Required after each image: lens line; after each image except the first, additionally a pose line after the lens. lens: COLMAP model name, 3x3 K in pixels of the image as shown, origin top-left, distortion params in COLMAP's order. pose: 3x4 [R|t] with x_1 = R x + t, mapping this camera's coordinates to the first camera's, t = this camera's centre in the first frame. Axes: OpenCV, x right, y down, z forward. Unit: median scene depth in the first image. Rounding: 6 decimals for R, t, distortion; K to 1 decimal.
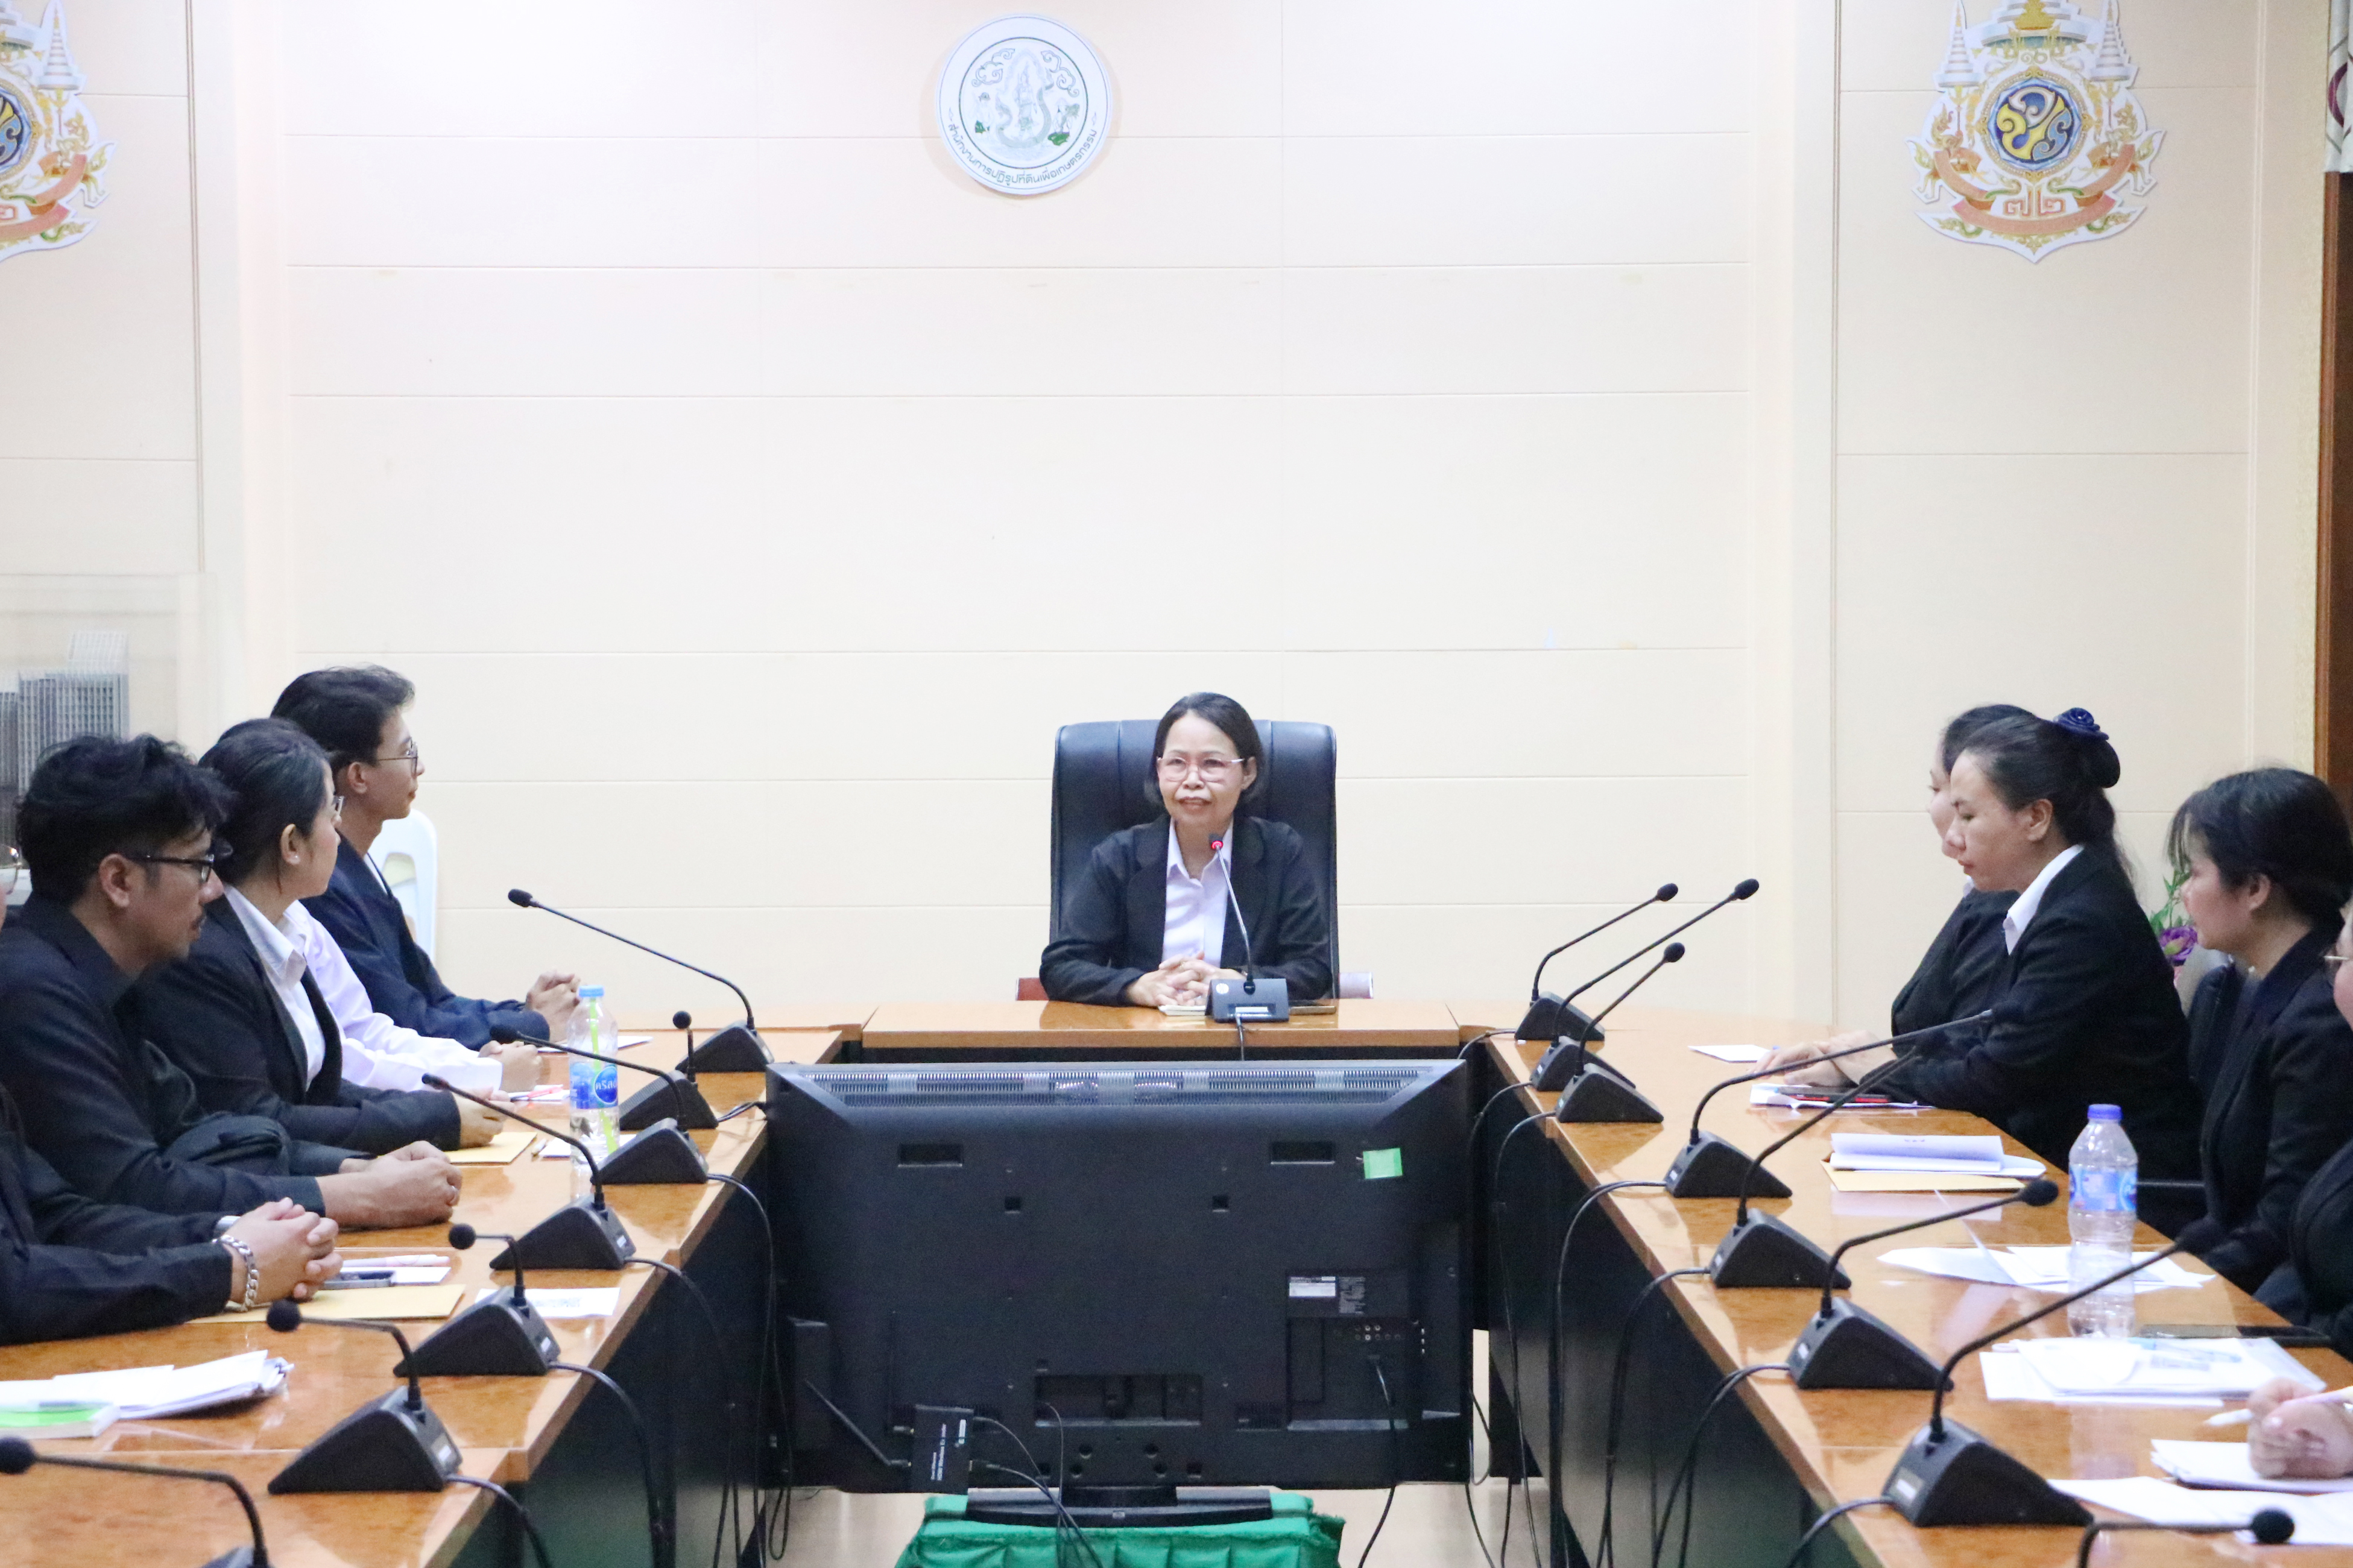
lens RADIAL K [[5624.8, 0, 1184.9], [0, 5624.8, 834.1], [0, 0, 1]] dist [0.378273, 1.347173]
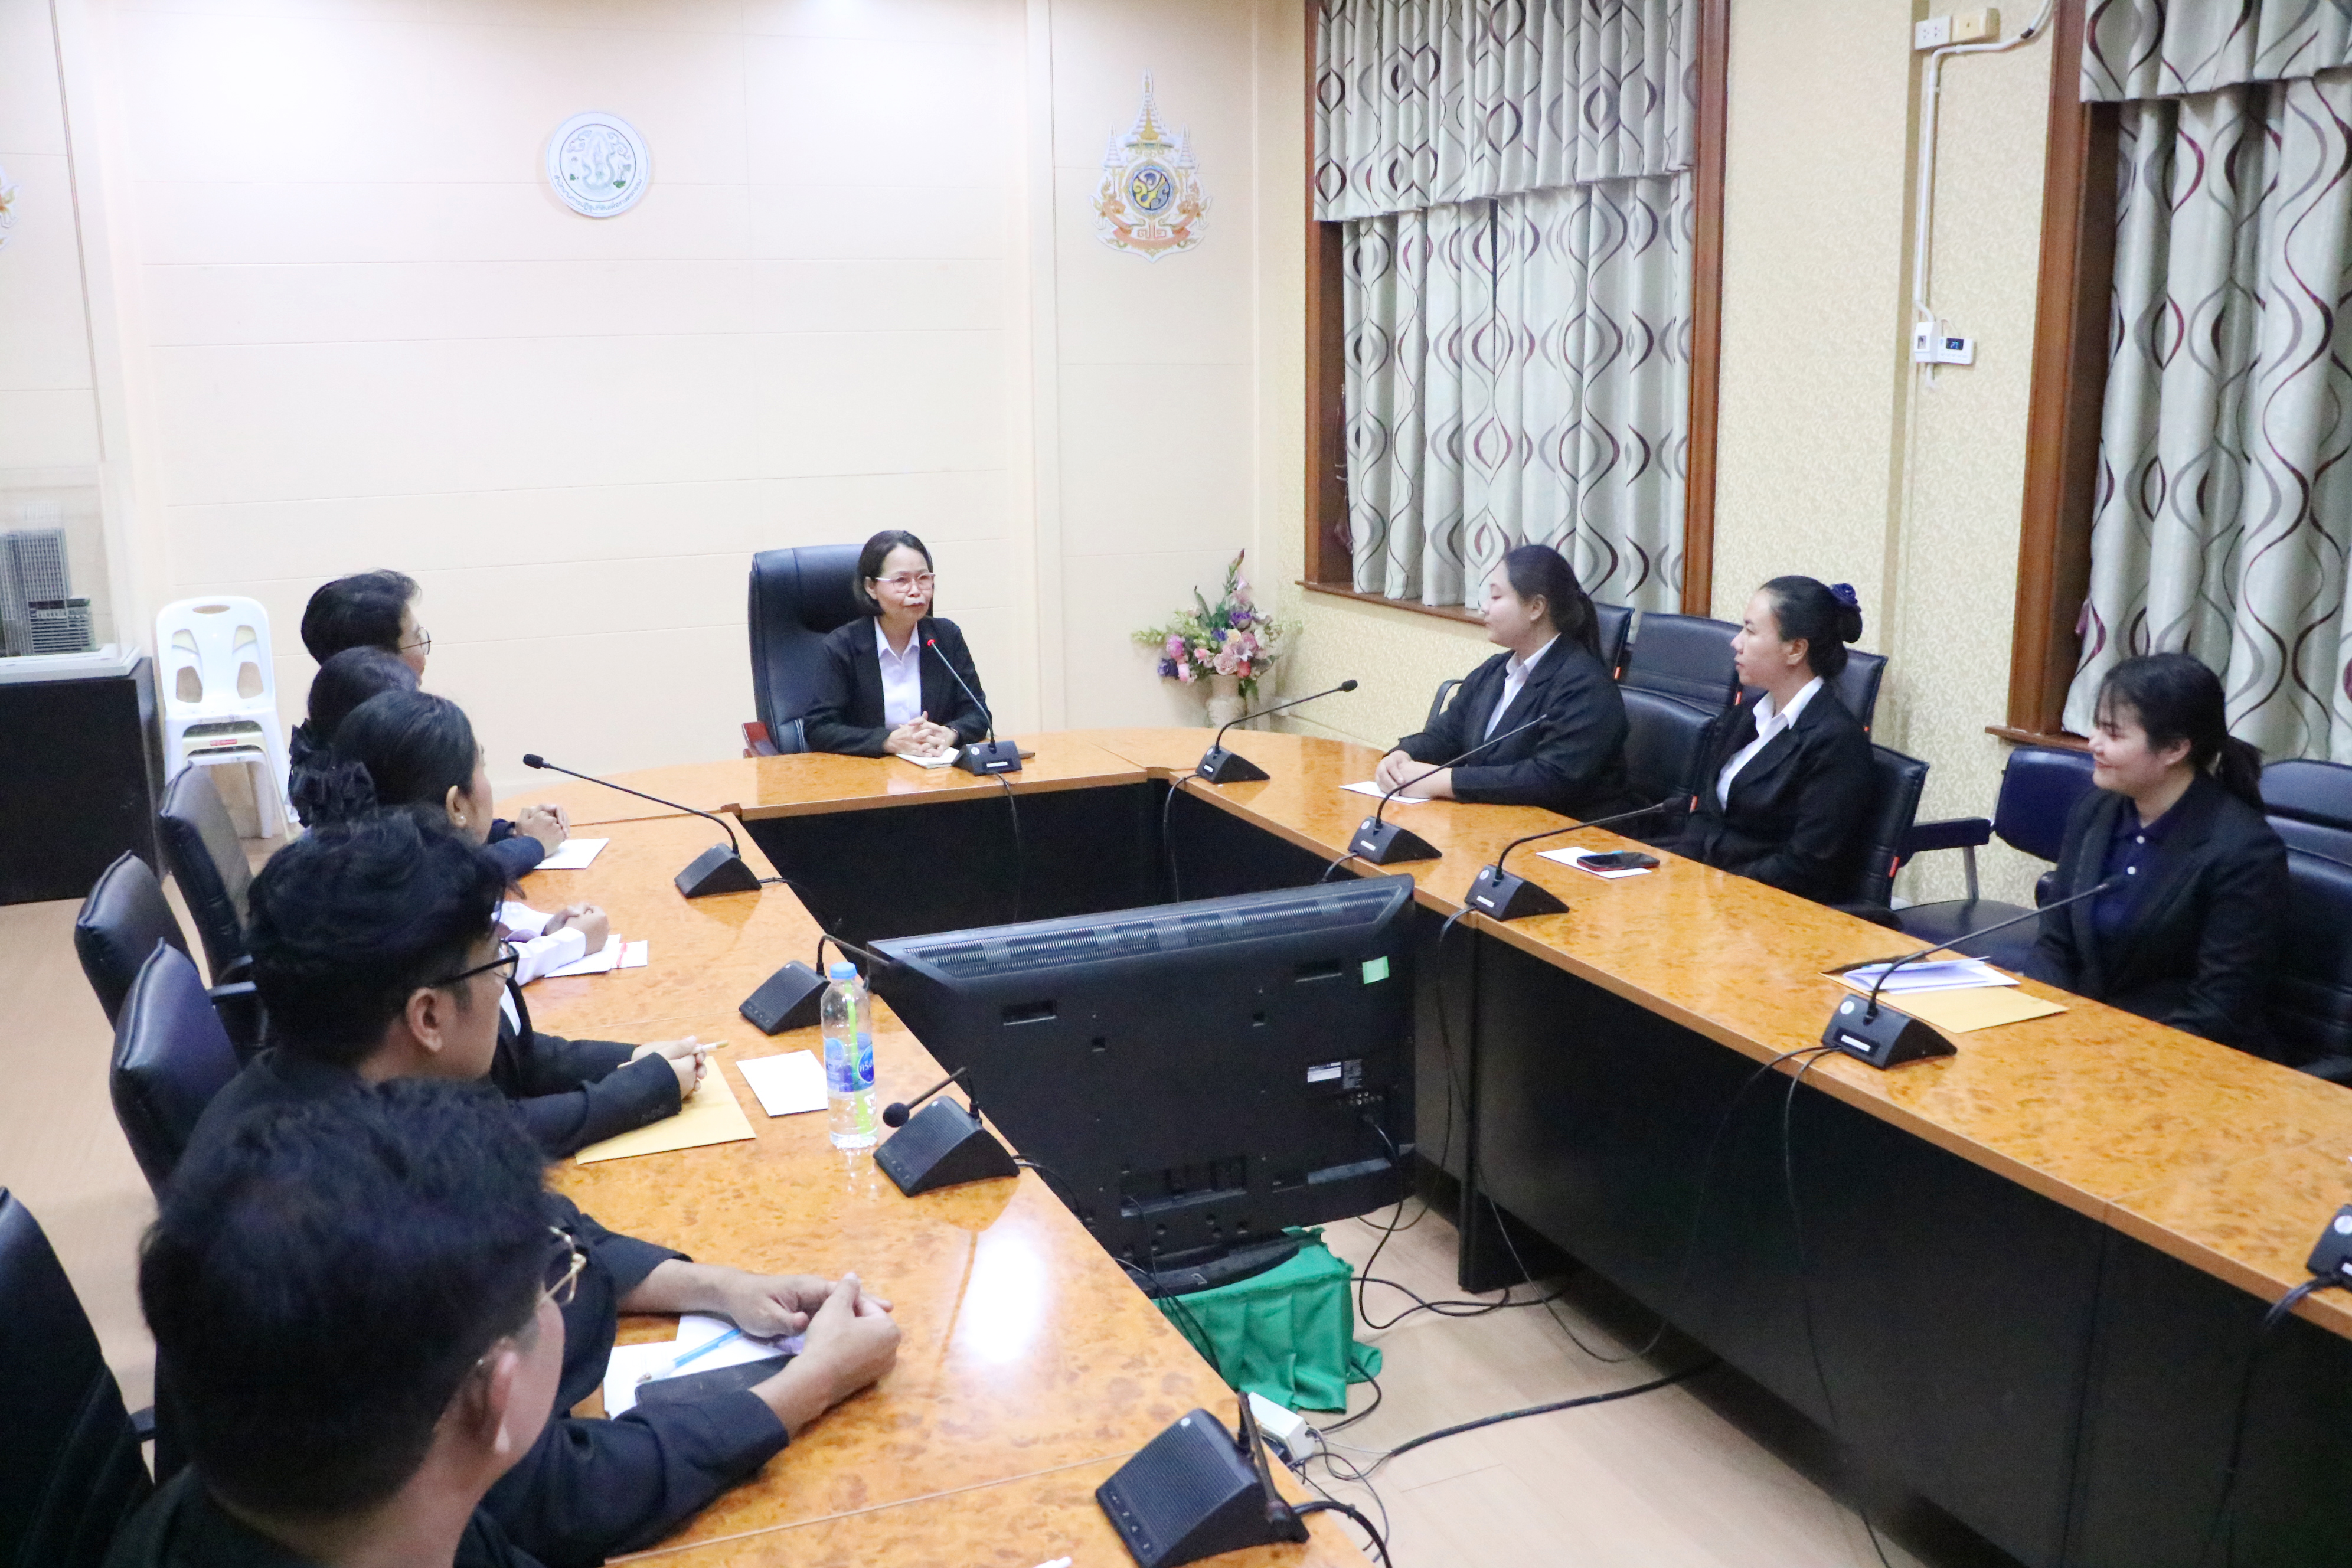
lens RADIAL K [[1864.5, 0, 1094.0], [0, 1864.5, 791.9], [0, 0, 1]] dist [-0.161350, 0.184173]
pose [[0.929608, -0.088502, 0.357767, -0.104396], [0.027831, 0.984825, 0.171306, -0.032411], [-0.367498, -0.149291, 0.917964, 0.418557]]
